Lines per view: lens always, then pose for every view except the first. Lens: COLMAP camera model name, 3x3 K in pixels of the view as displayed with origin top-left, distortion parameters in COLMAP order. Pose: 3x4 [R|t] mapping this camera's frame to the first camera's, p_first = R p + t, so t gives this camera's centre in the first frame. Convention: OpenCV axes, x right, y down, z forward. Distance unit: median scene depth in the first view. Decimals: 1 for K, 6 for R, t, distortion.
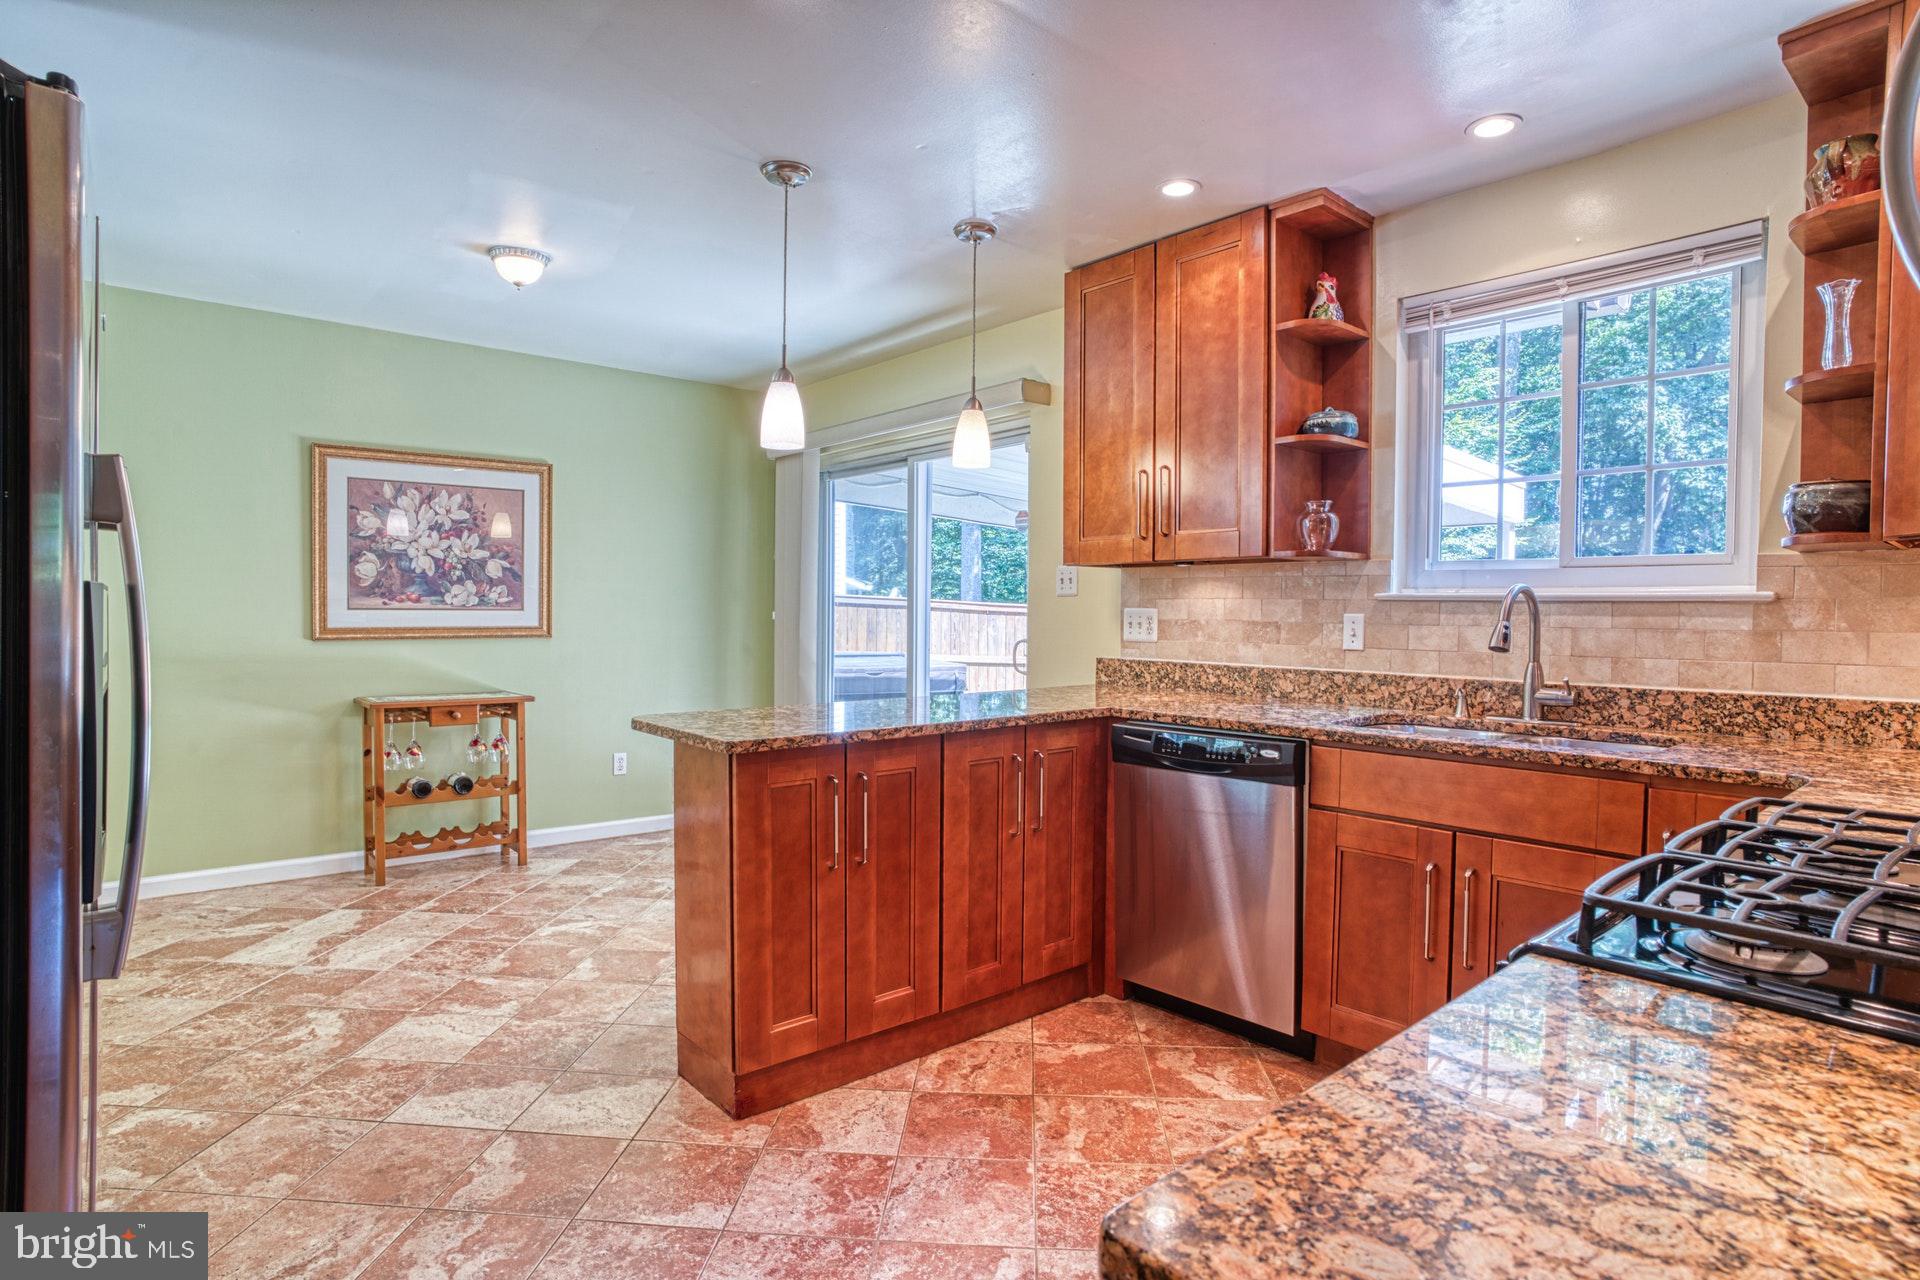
lens RADIAL K [[1007.2, 0, 946.0], [0, 1007.2, 632.8], [0, 0, 1]] dist [-0.065789, 0.025483]
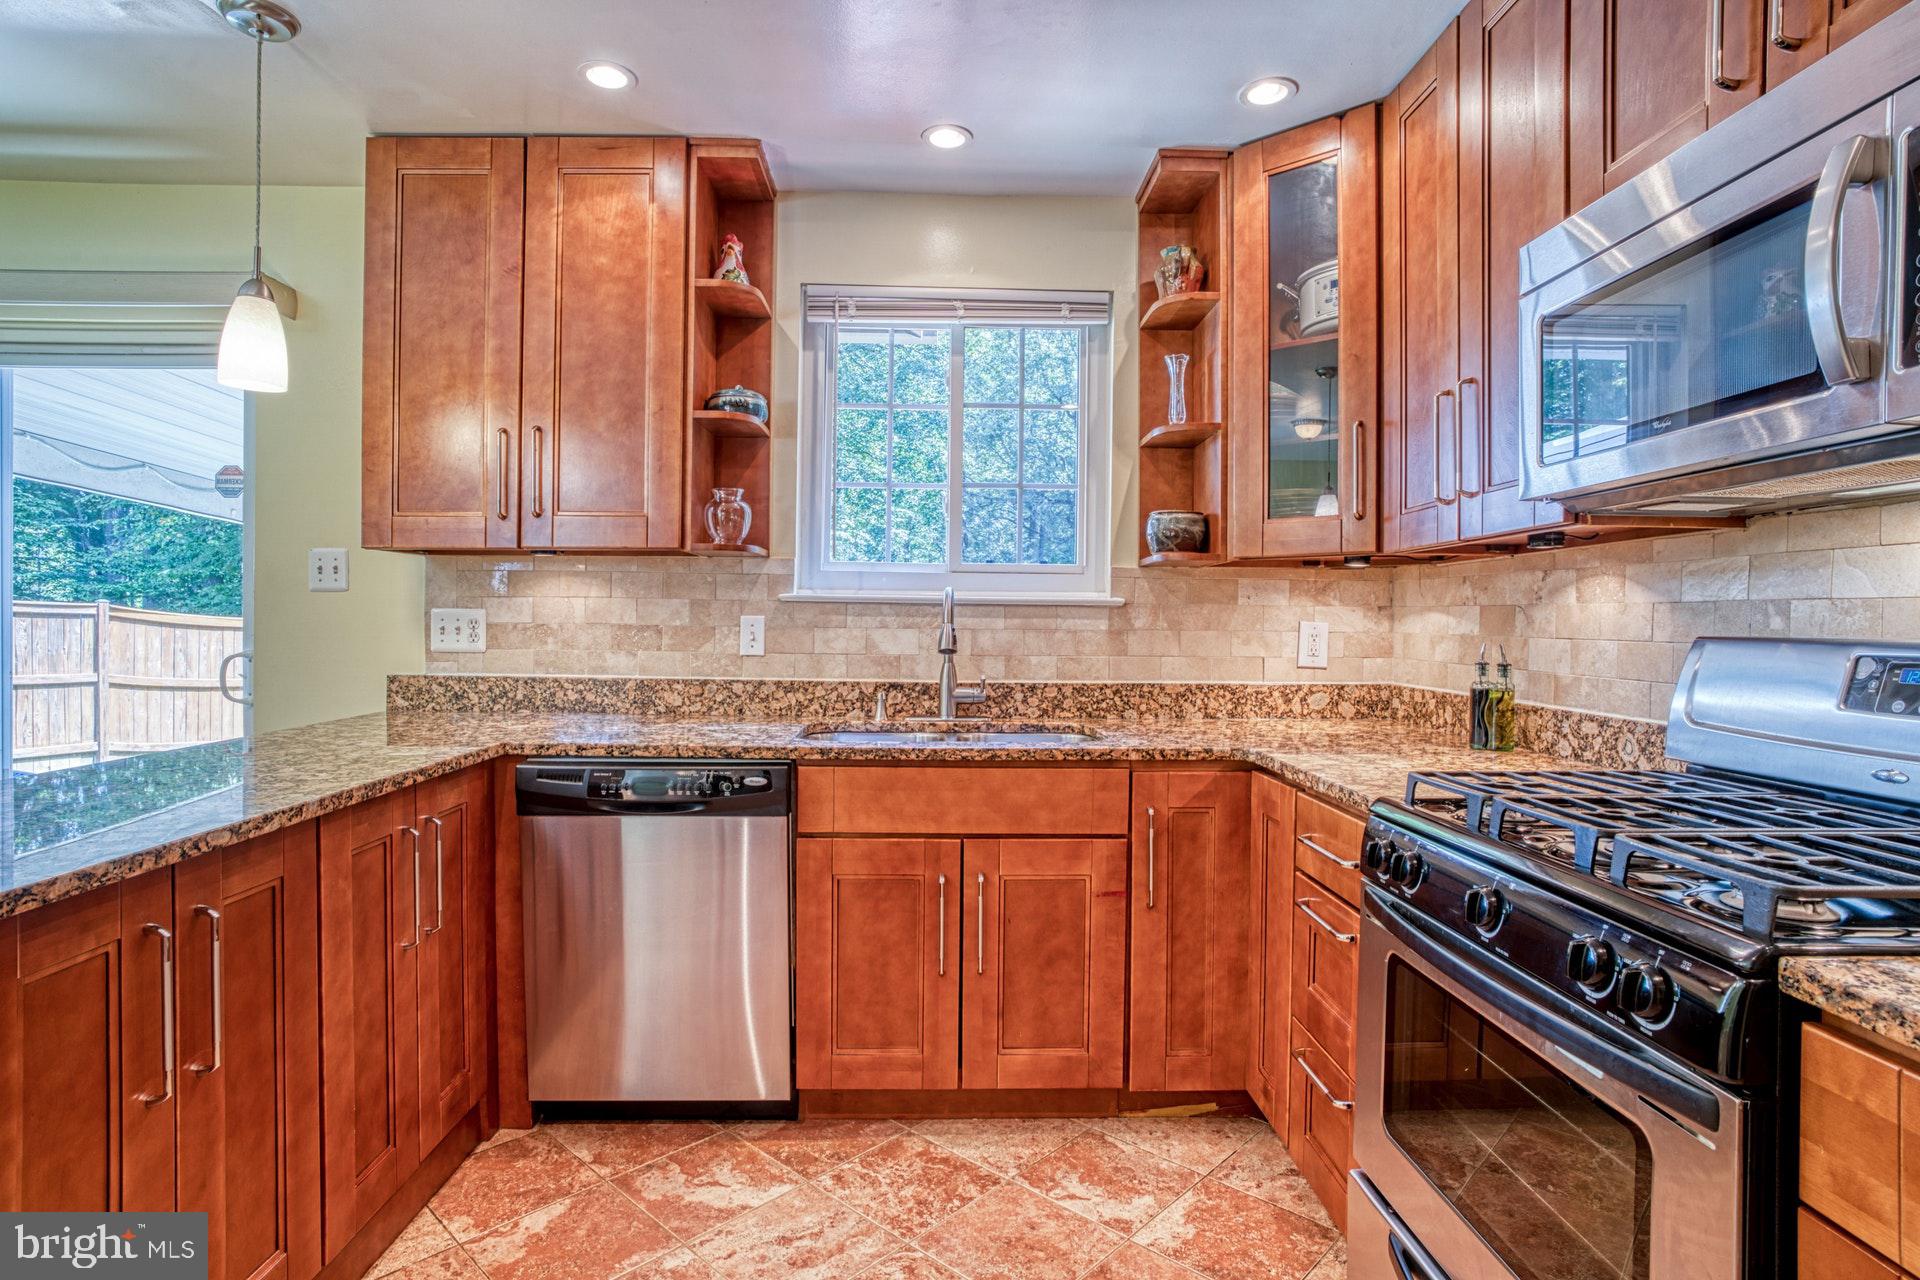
lens RADIAL K [[1007.2, 0, 956.8], [0, 1007.2, 632.6], [0, 0, 1]] dist [-0.065789, 0.025483]
pose [[0.624761, -0.013223, 0.780704, -0.234855], [0.012753, 0.999896, 0.006730, -0.009194], [-0.780712, 0.005752, 0.624864, 0.336065]]
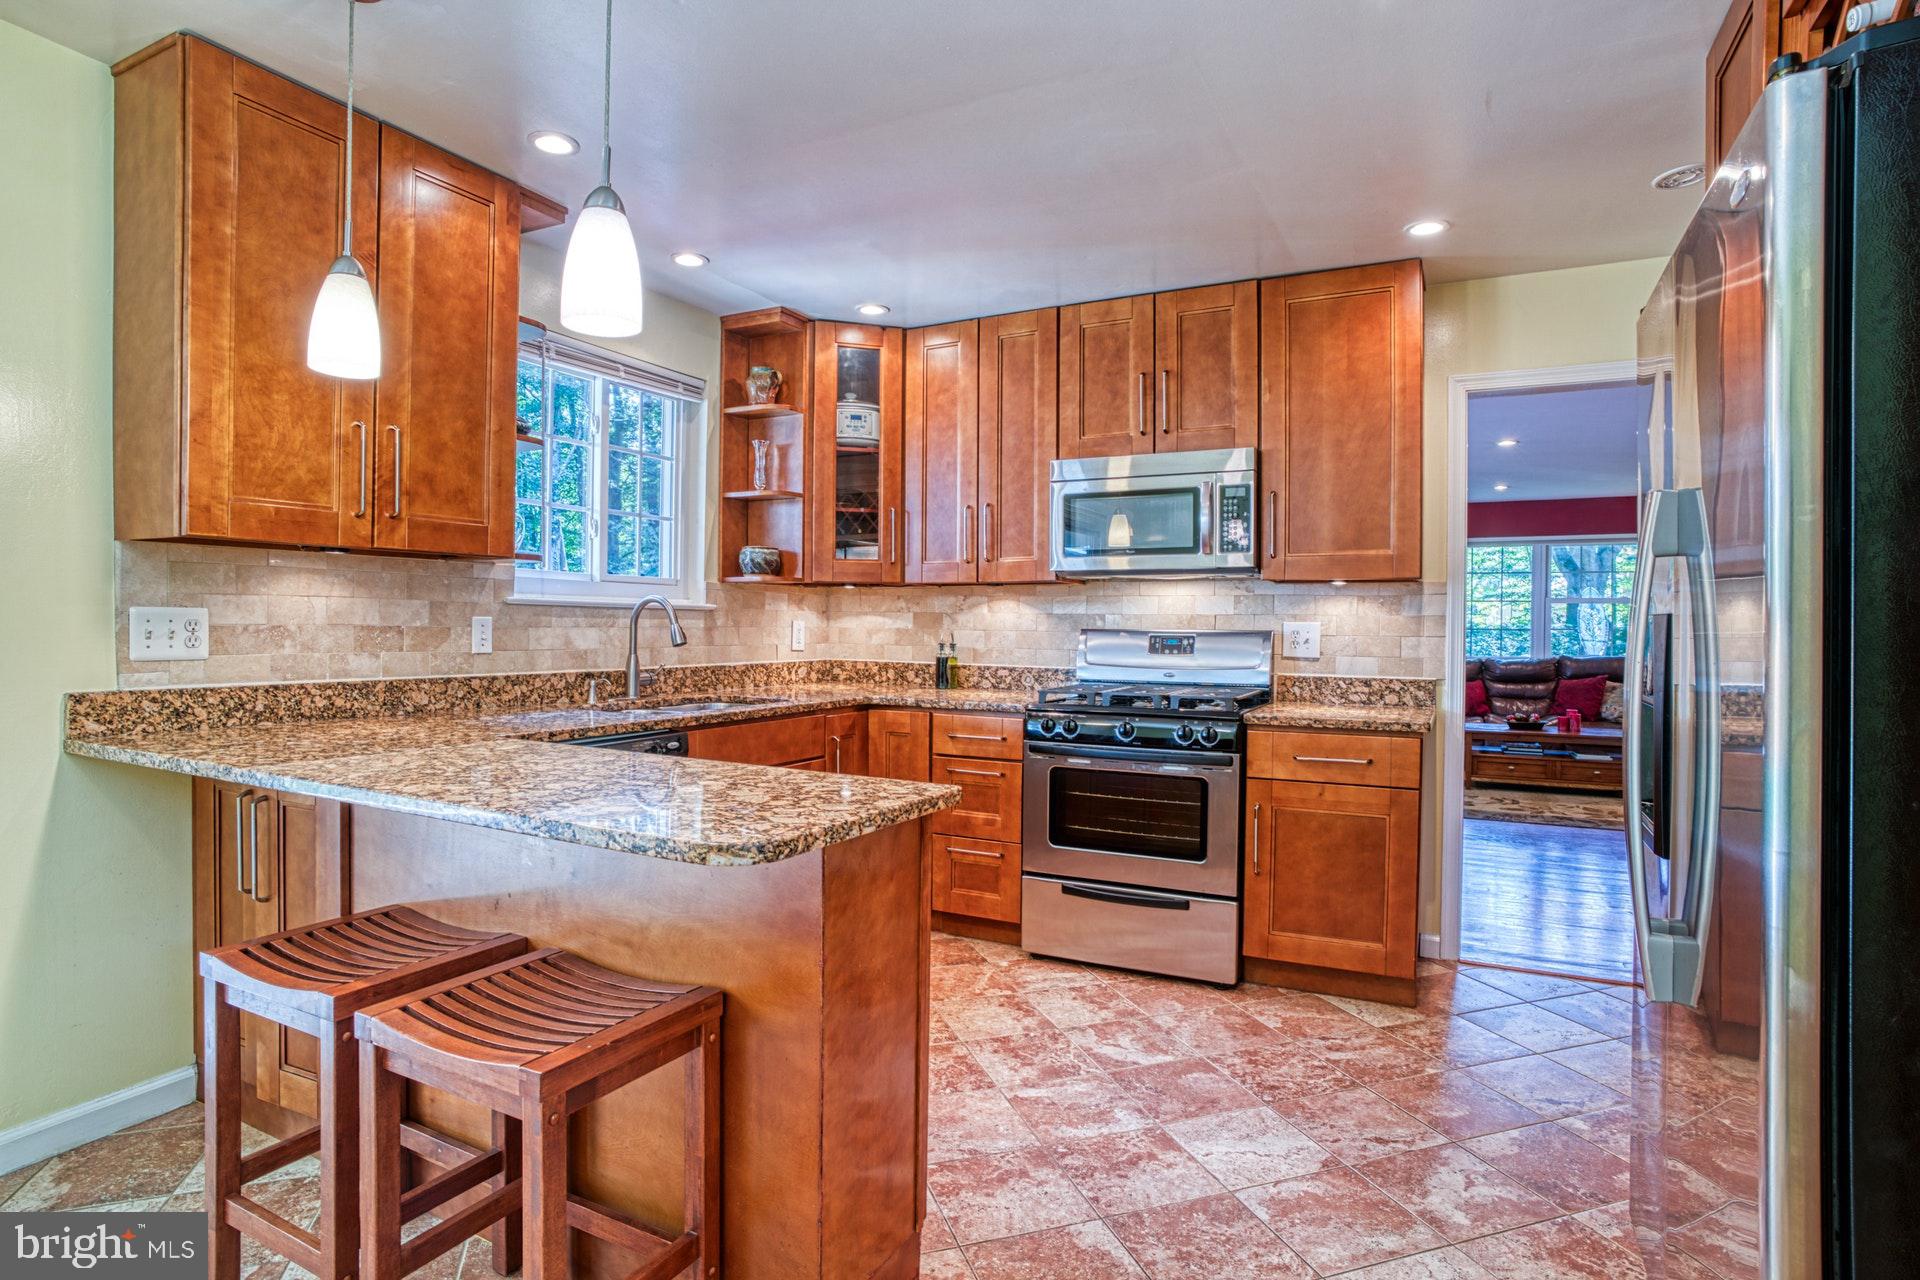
lens RADIAL K [[1007.2, 0, 968.6], [0, 1007.2, 635.3], [0, 0, 1]] dist [-0.065789, 0.025483]
pose [[-0.391003, -0.023669, 0.920085, -0.835039], [0.005264, 0.999595, 0.027951, -0.031260], [-0.920374, 0.015773, -0.390720, 1.139242]]
